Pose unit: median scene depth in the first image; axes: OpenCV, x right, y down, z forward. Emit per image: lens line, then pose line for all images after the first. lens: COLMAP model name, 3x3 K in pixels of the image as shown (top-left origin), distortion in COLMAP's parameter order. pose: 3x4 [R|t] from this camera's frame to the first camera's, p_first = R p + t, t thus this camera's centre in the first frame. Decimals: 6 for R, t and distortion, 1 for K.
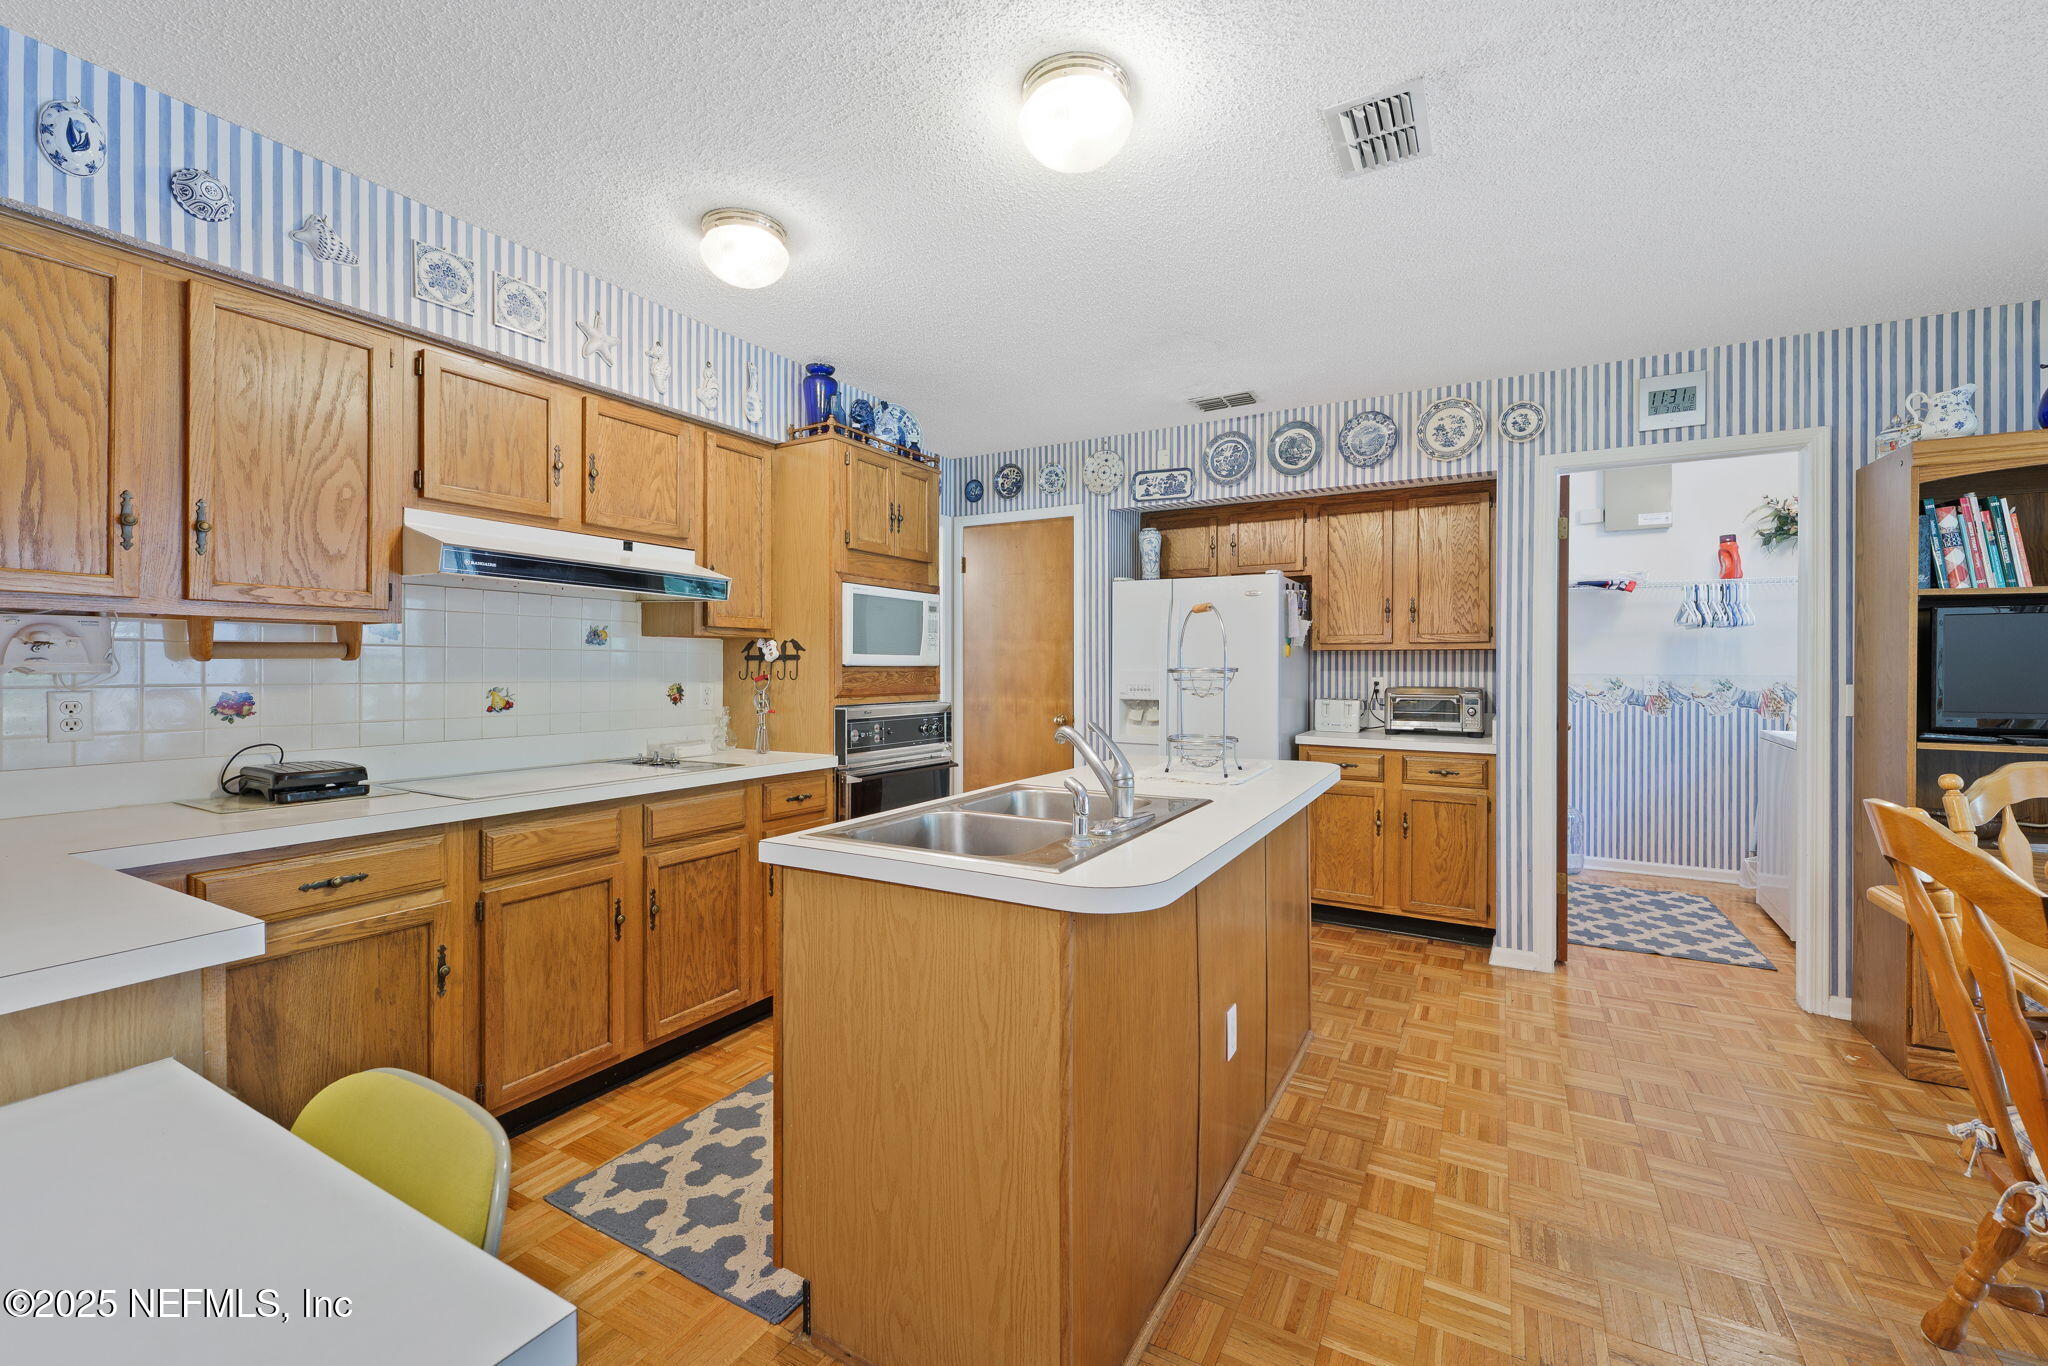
lens RADIAL K [[841.2, 0, 1027.2], [0, 841.2, 668.2], [0, 0, 1]] dist [0.003380, -0.000338]
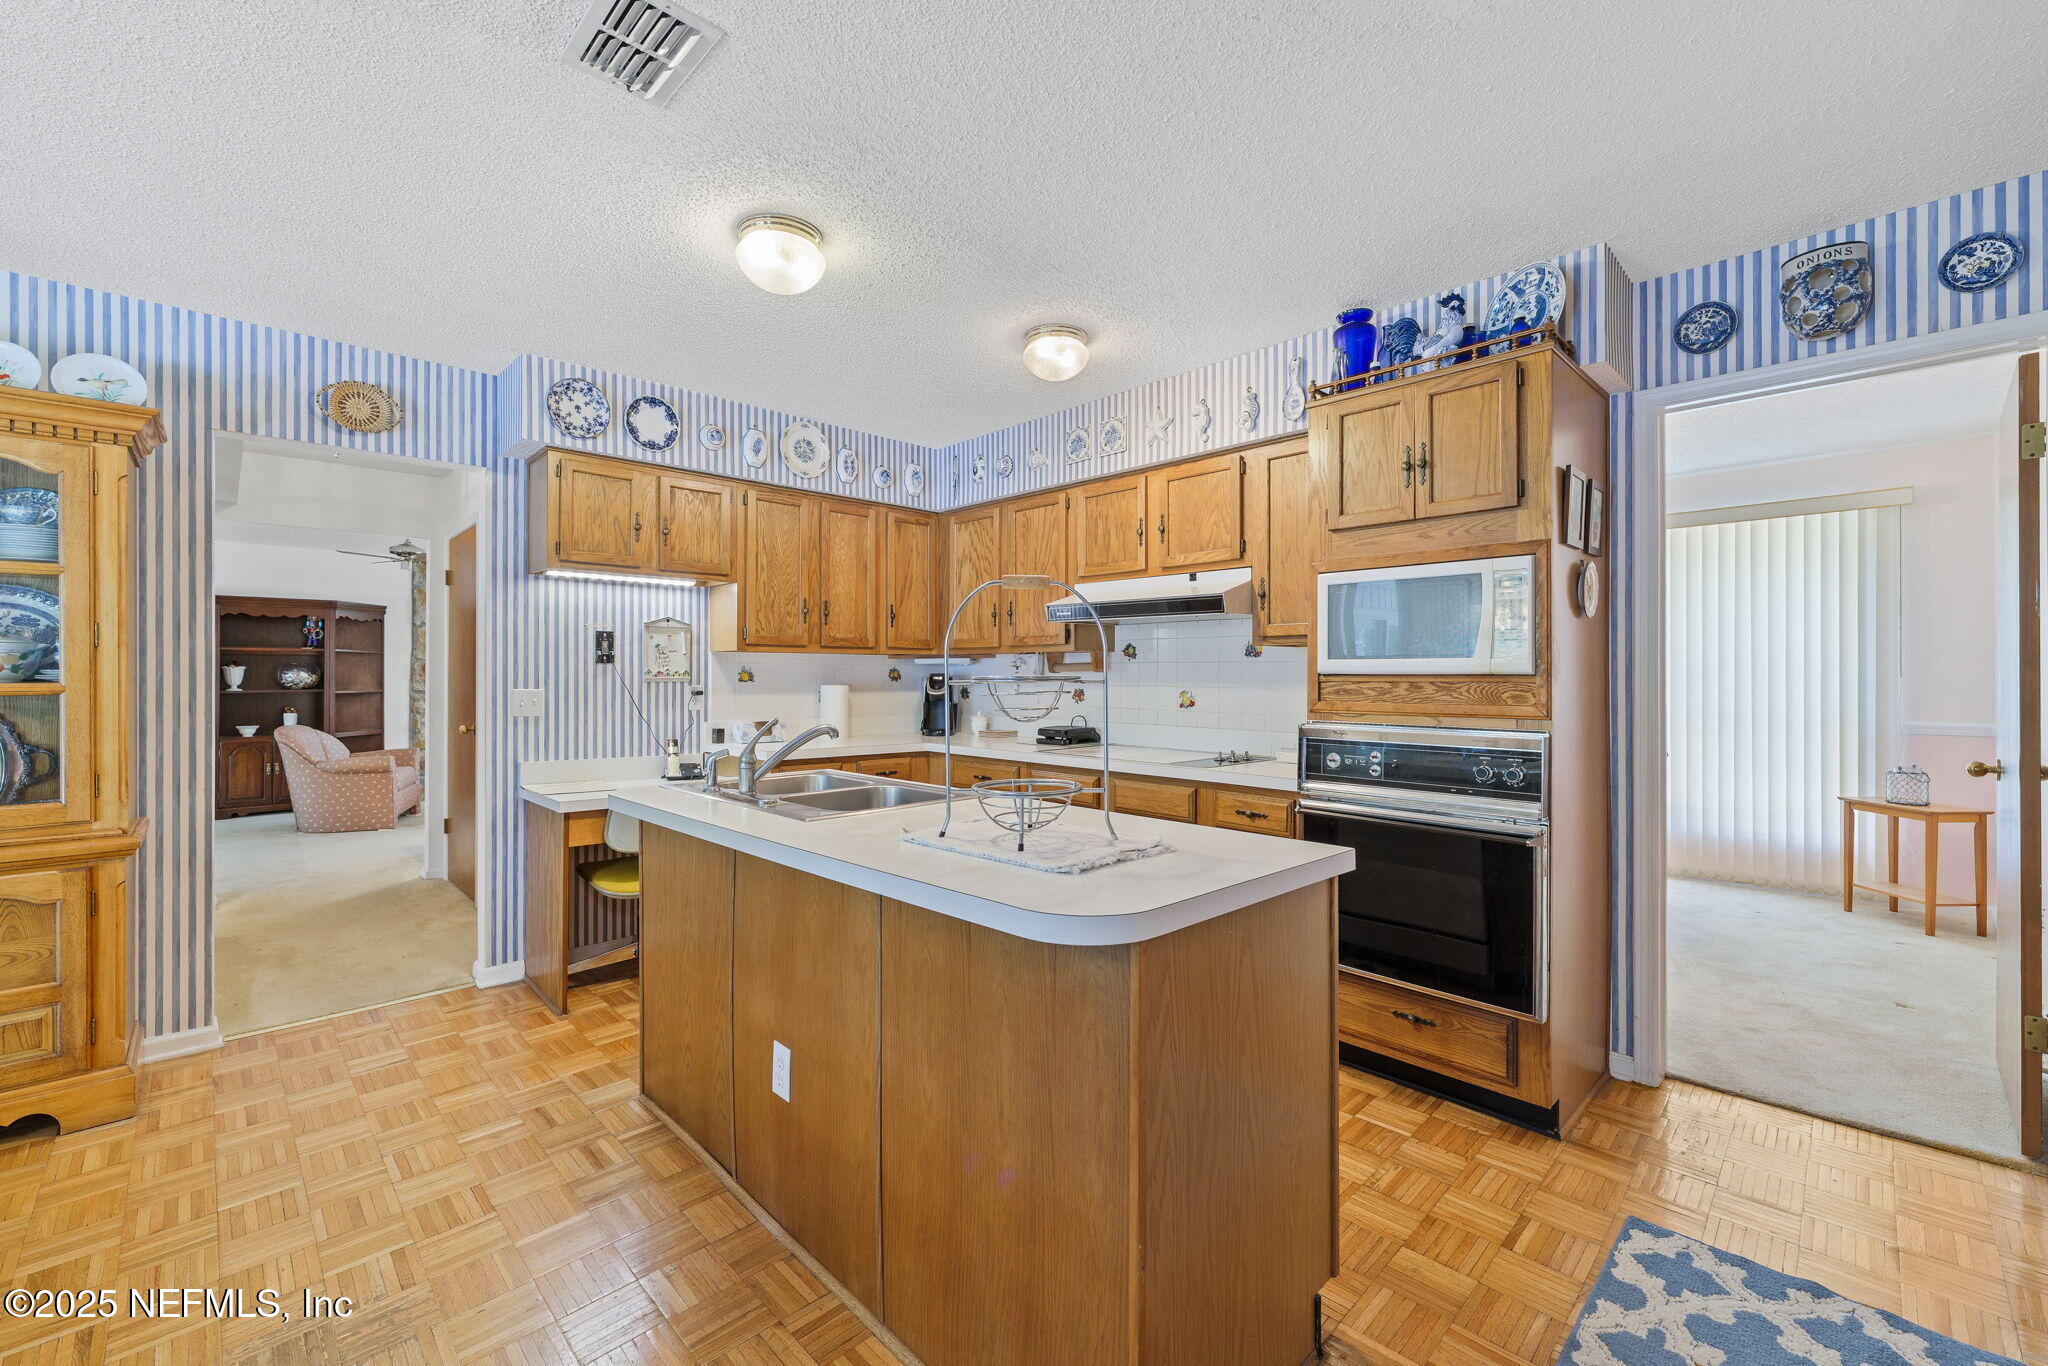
lens RADIAL K [[841.2, 0, 1024.7], [0, 841.2, 672.8], [0, 0, 1]] dist [0.003380, -0.000338]
pose [[-0.283911, -0.007133, -0.958824, 0.656888], [-0.004556, 0.999971, -0.006090, 0.002519], [0.958840, 0.002639, -0.283936, 0.945922]]
